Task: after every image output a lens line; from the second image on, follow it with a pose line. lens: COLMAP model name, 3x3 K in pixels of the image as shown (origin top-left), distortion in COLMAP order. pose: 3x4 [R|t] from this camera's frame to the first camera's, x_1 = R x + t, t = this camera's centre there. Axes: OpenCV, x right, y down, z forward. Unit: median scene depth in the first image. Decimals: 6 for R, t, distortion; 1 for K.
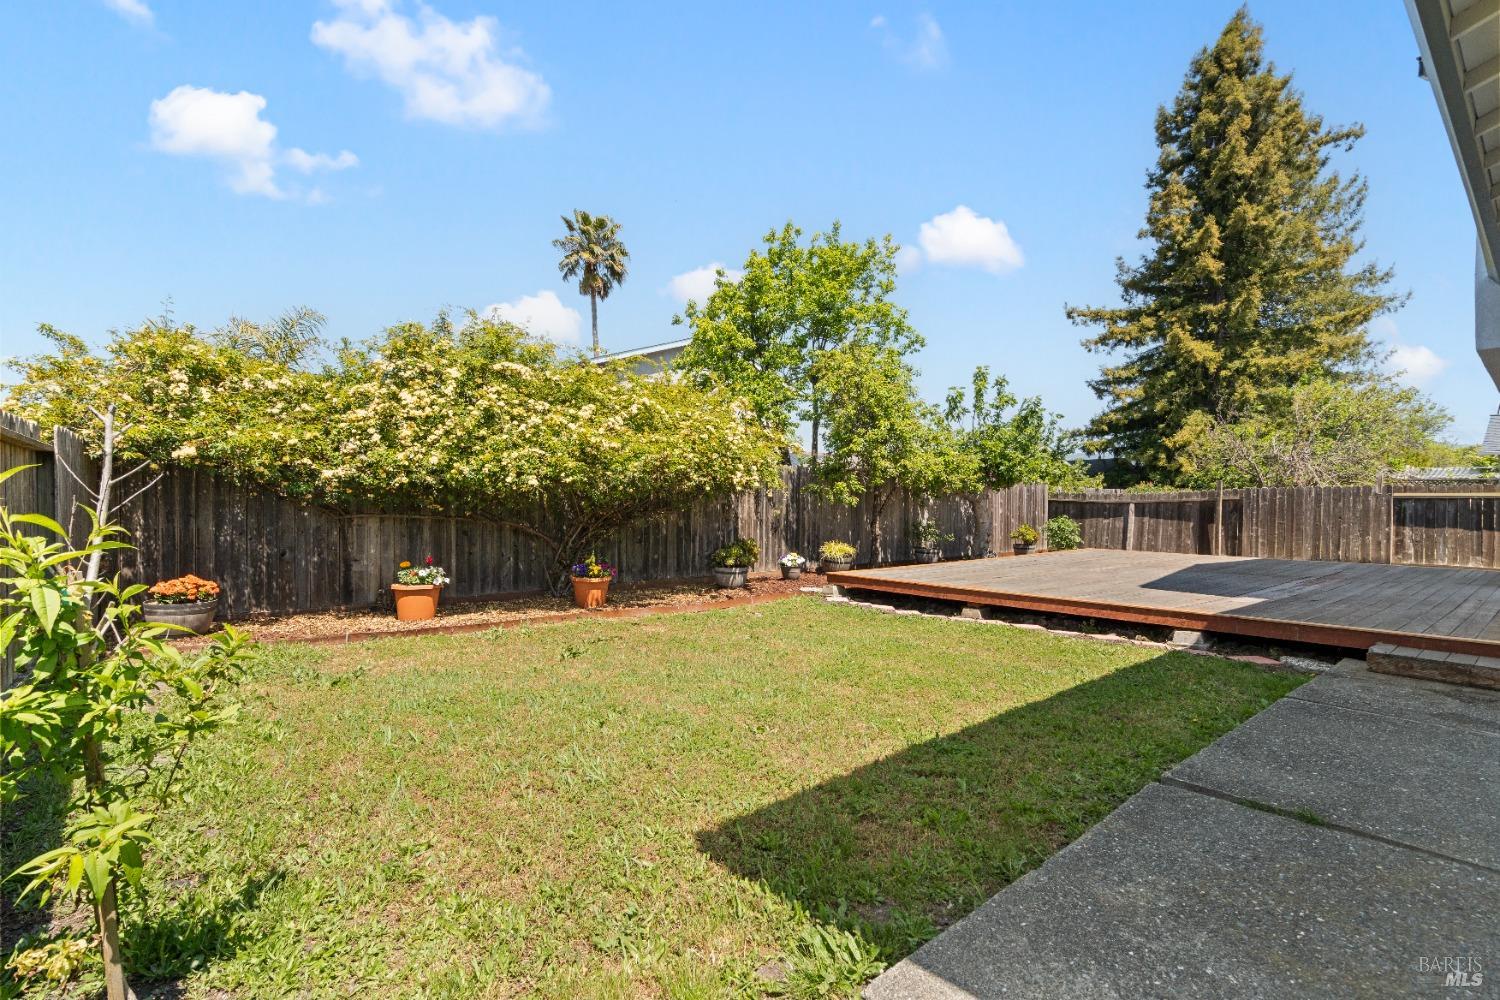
lens RADIAL K [[678.1, 0, 745.9], [0, 678.1, 514.7], [0, 0, 1]] dist [0.003646, 0.001033]
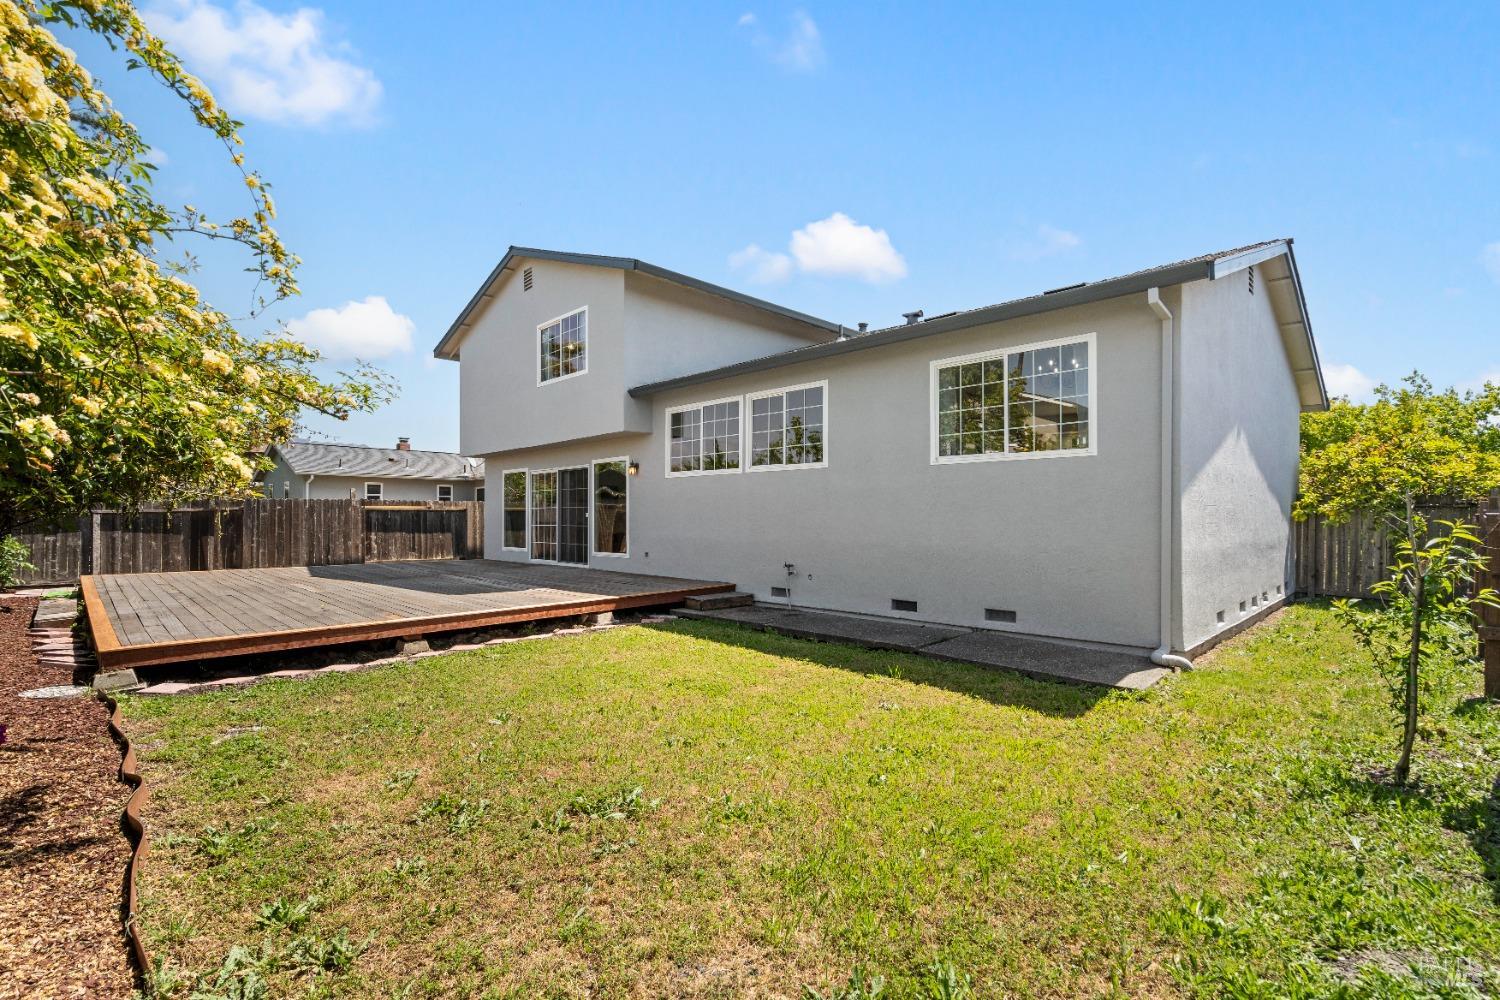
lens RADIAL K [[678.1, 0, 754.2], [0, 678.1, 502.1], [0, 0, 1]] dist [0.003646, 0.001033]
pose [[-0.108774, 0.012944, 0.993982, -0.352167], [0.010759, 0.999872, -0.011843, -0.015728], [-0.994008, 0.009406, -0.108899, 0.400753]]
